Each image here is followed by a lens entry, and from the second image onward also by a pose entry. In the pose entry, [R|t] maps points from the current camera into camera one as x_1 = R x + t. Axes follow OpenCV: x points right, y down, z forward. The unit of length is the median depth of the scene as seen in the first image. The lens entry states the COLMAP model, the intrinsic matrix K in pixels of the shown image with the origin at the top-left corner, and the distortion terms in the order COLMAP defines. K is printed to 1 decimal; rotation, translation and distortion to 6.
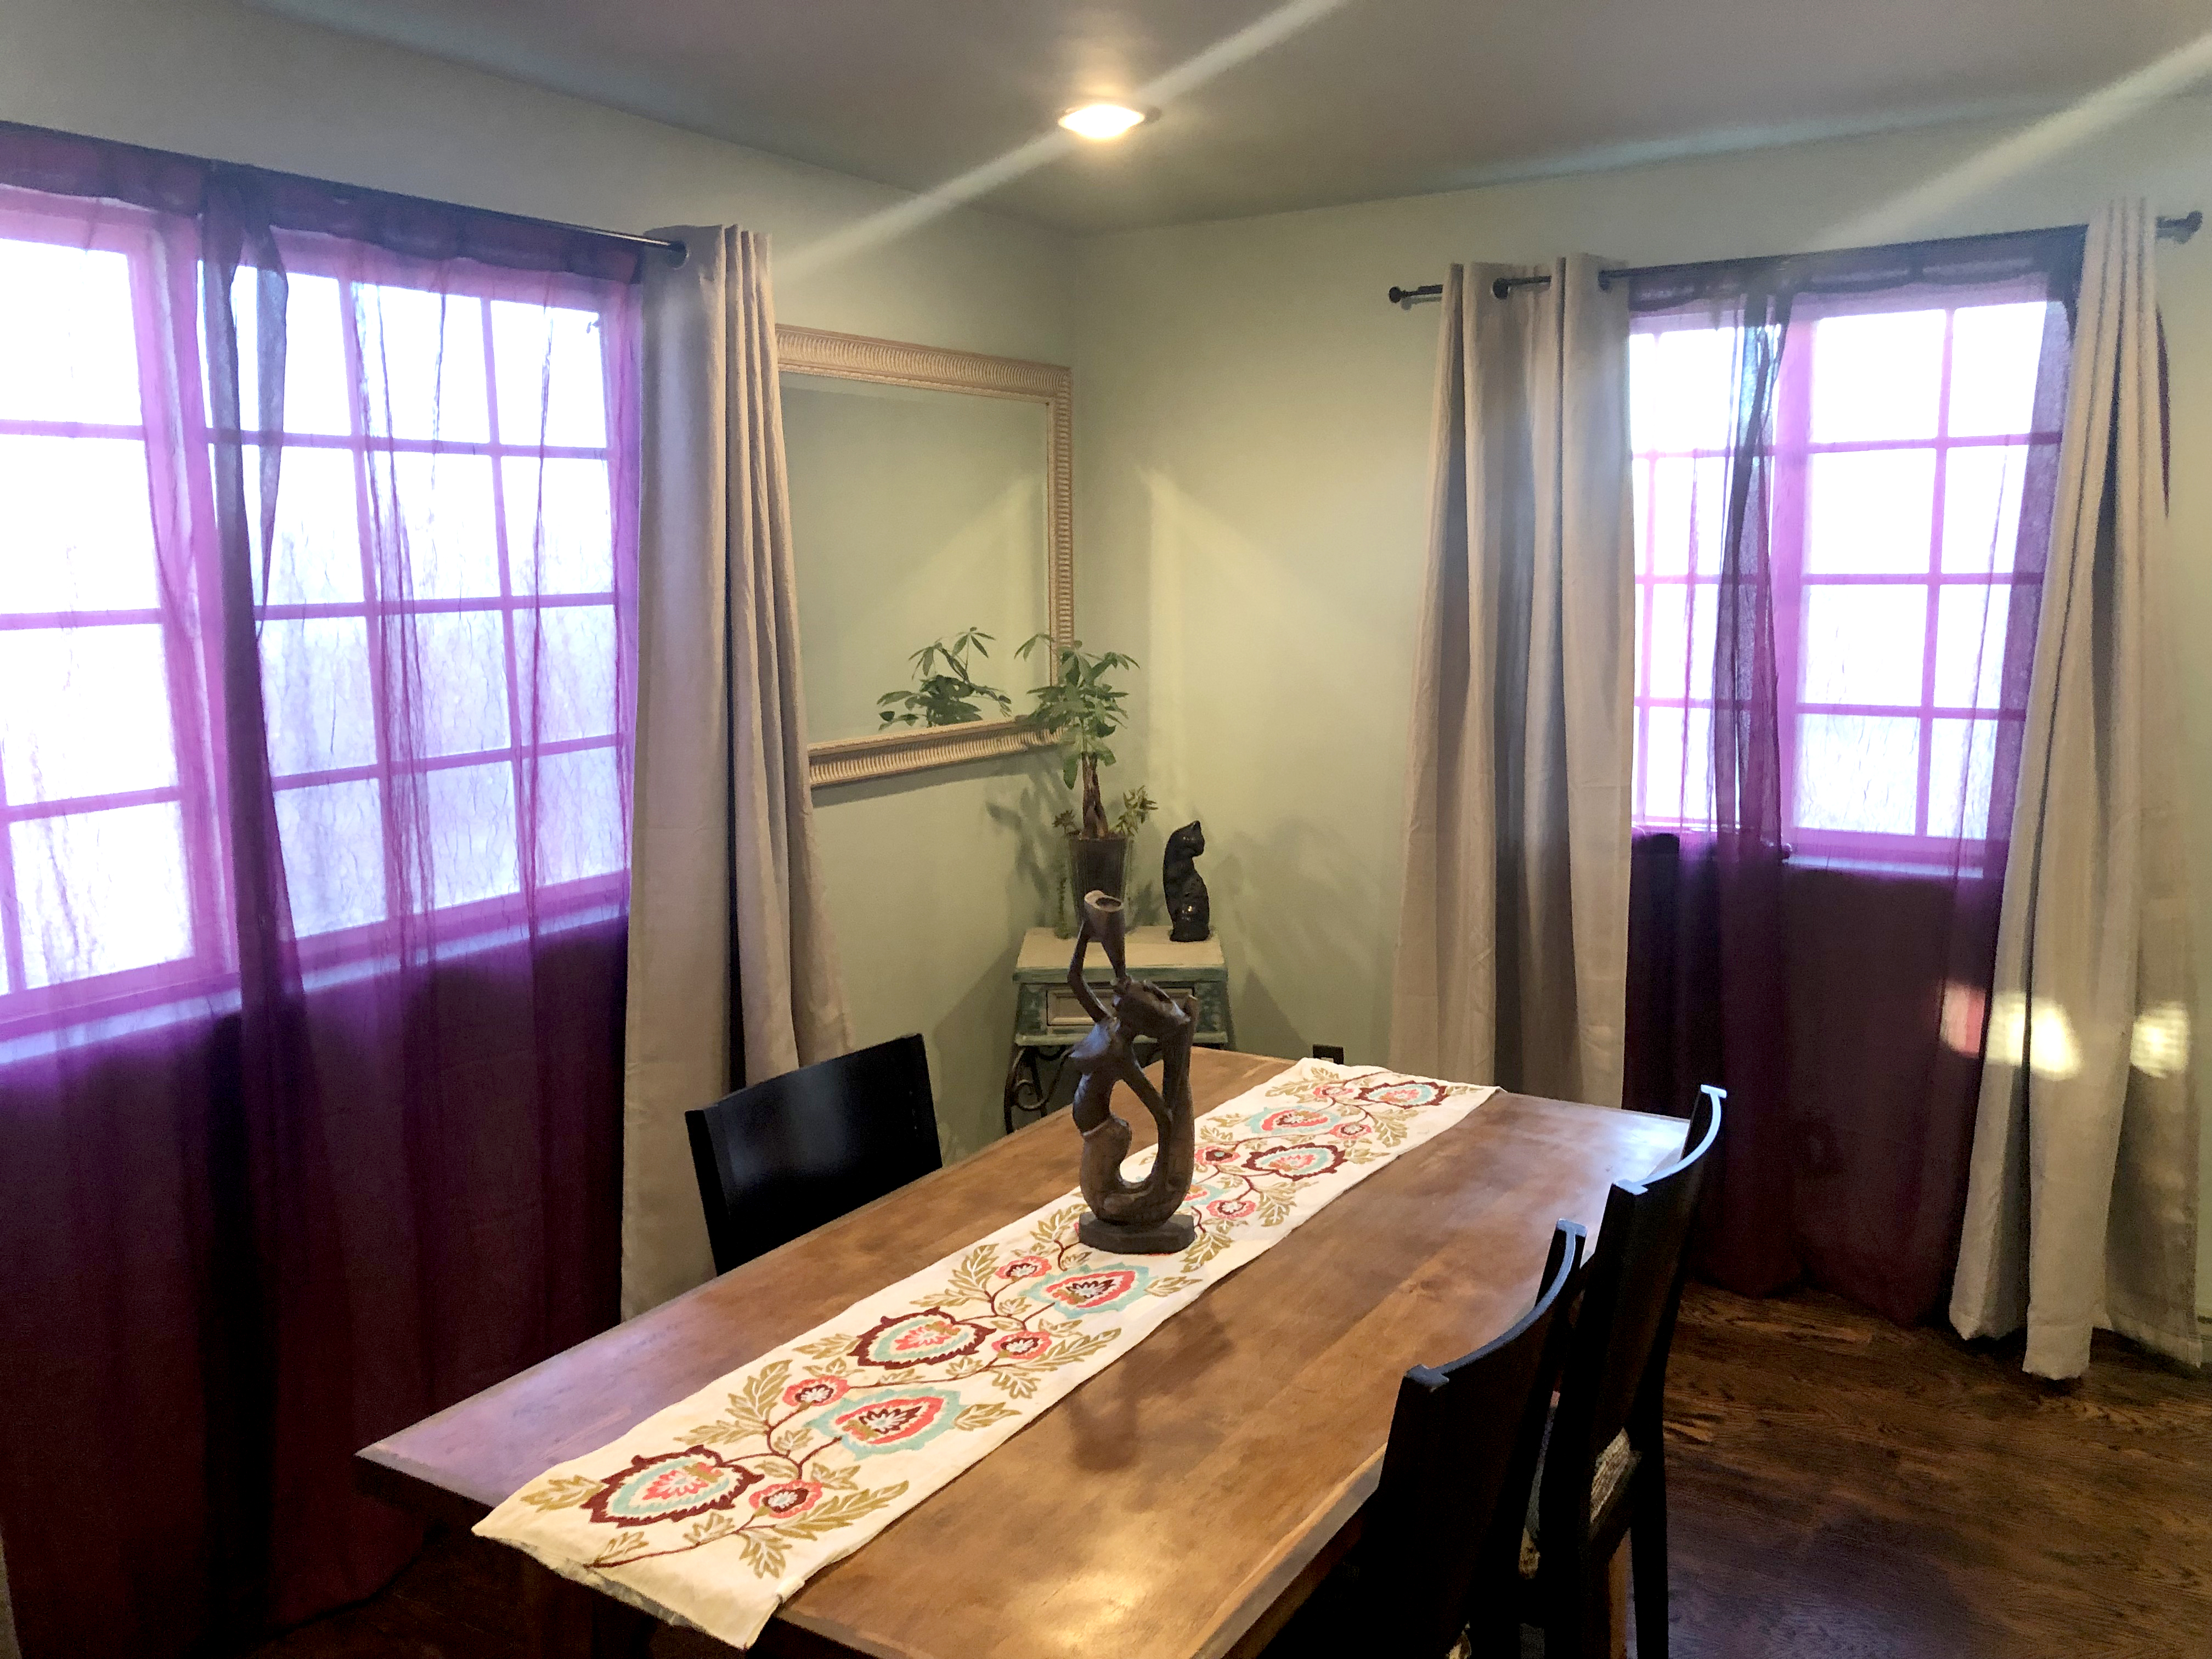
lens RADIAL K [[1784.1, 0, 1106.0], [0, 1784.1, 829.5], [0, 0, 1]] dist [0.045684, -0.000302]
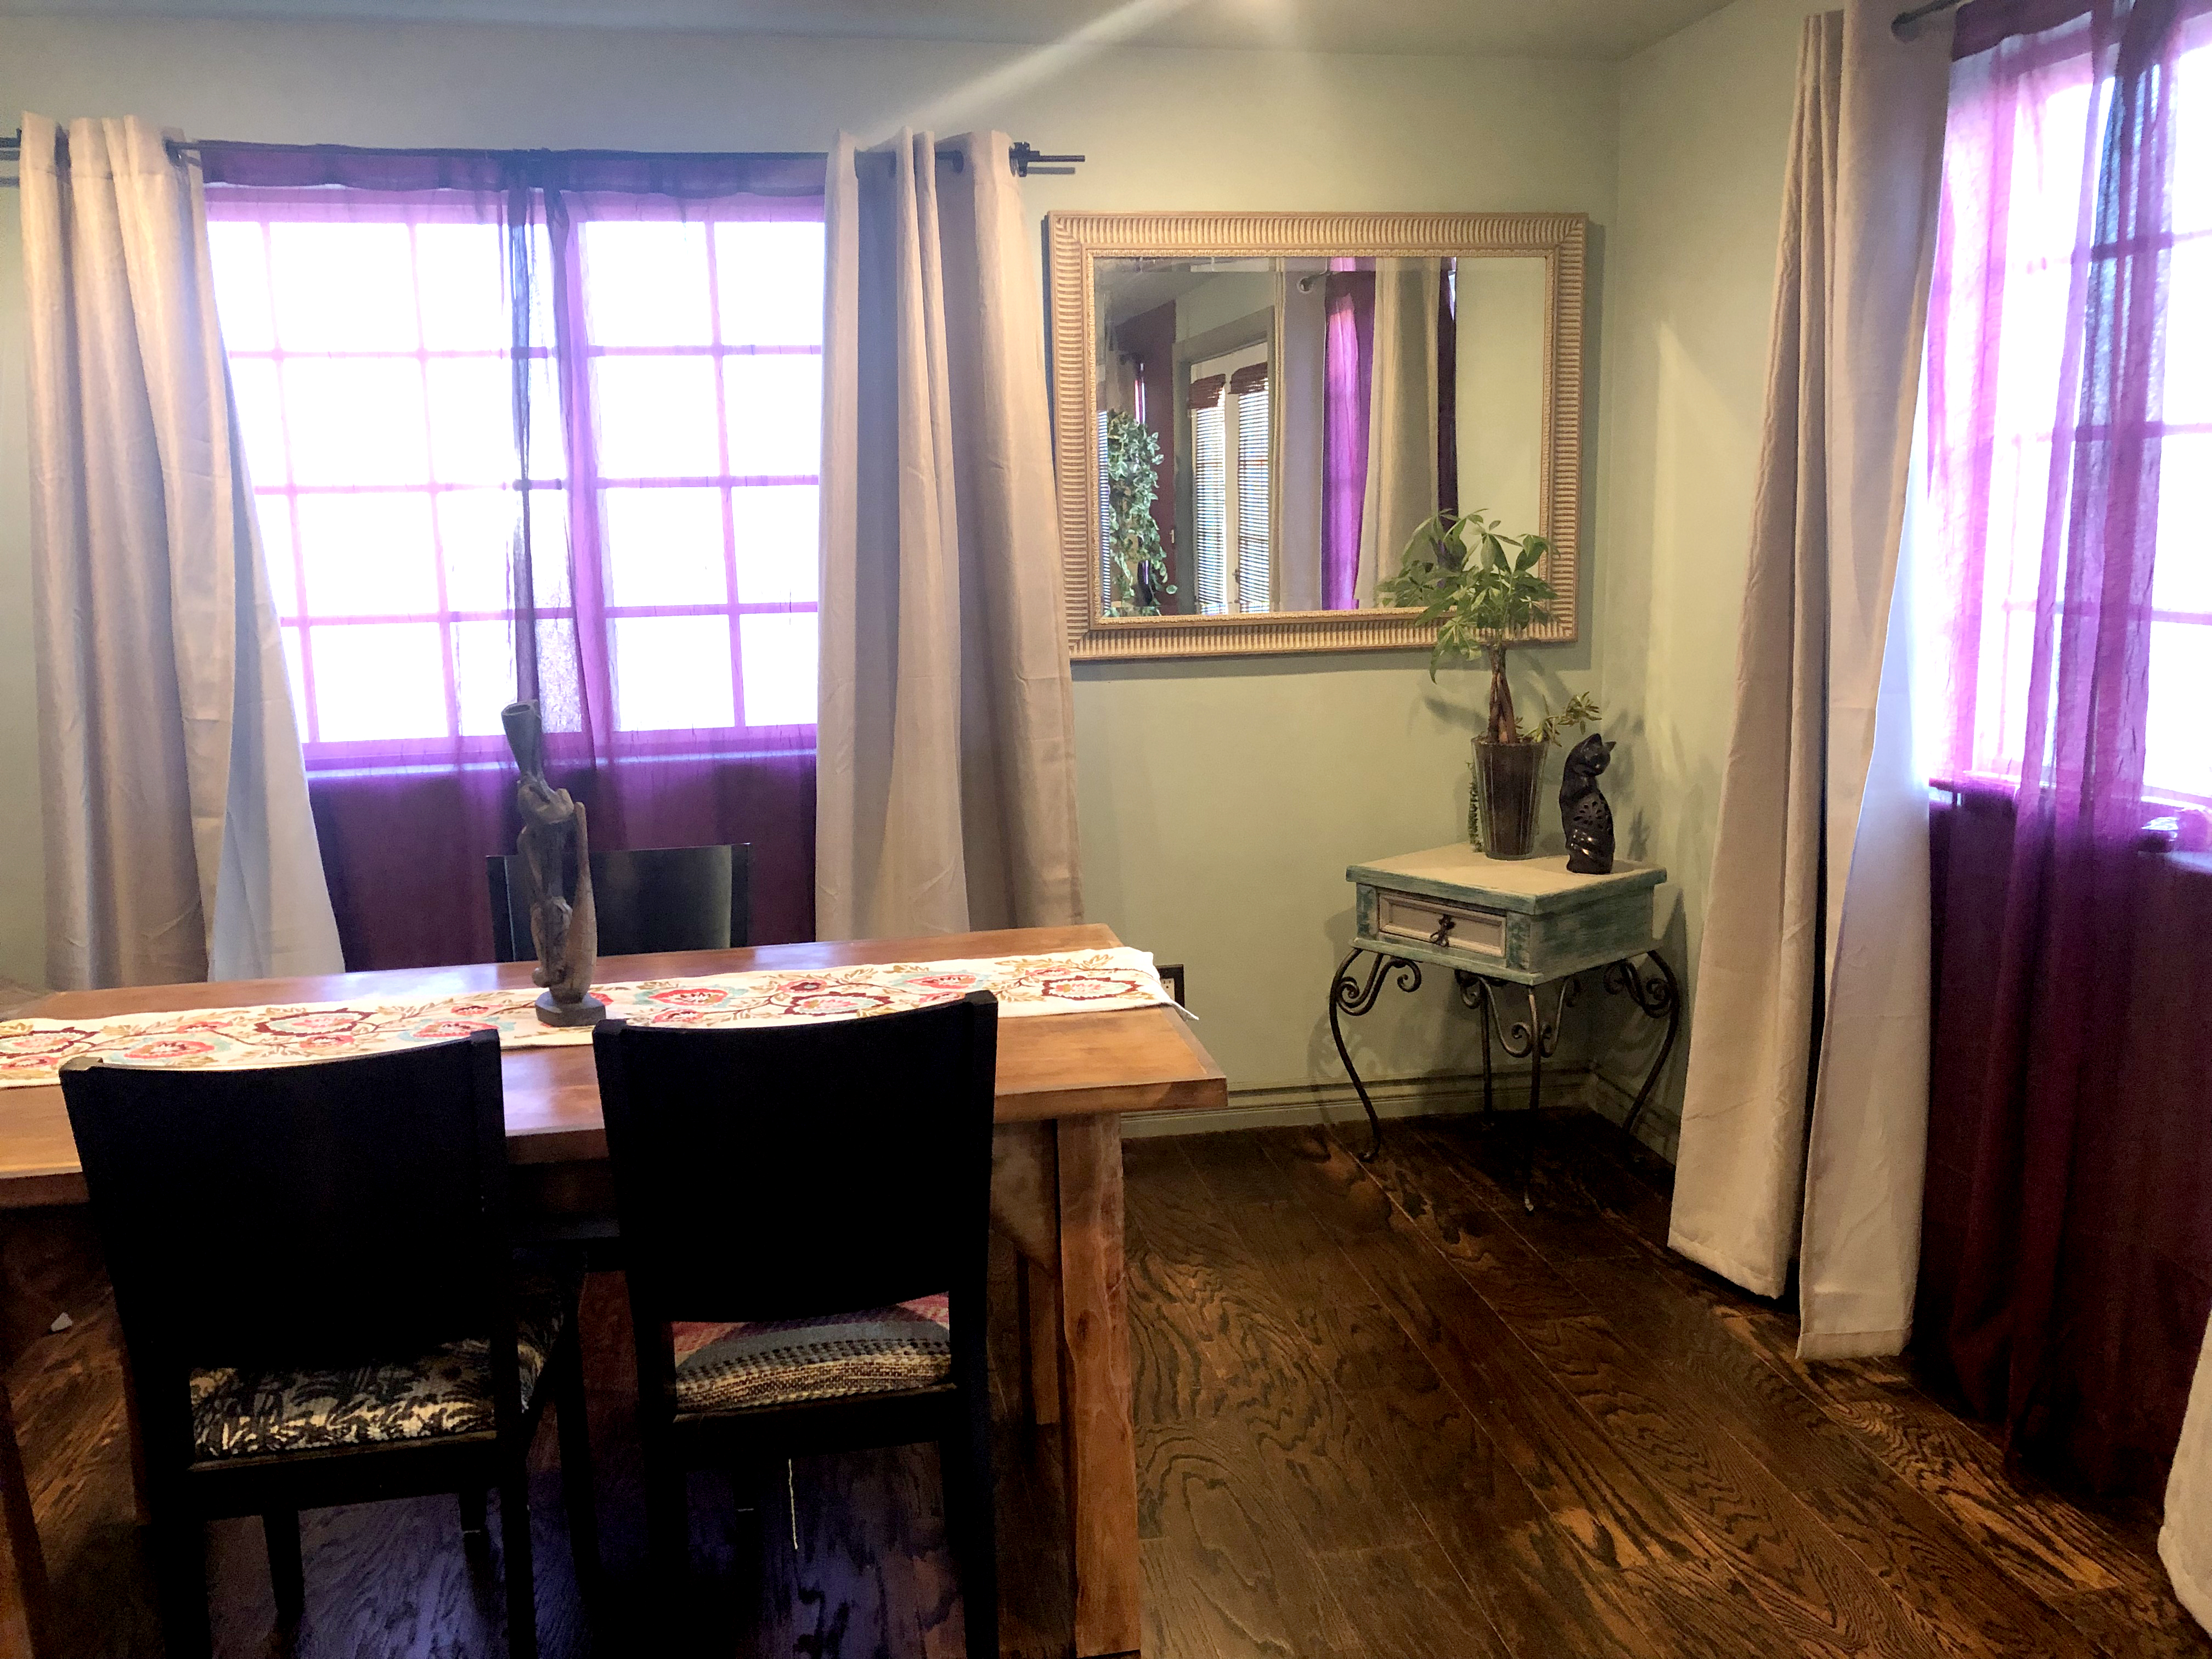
lens RADIAL K [[1786.5, 0, 1106.0], [0, 1786.5, 829.5], [0, 0, 1]] dist [0.009684, 0.005320]
pose [[0.673236, 0.127964, -0.728271, 0.694931], [-0.101758, 0.991574, 0.080161, -0.005022], [0.732392, 0.020140, 0.680585, 0.324063]]
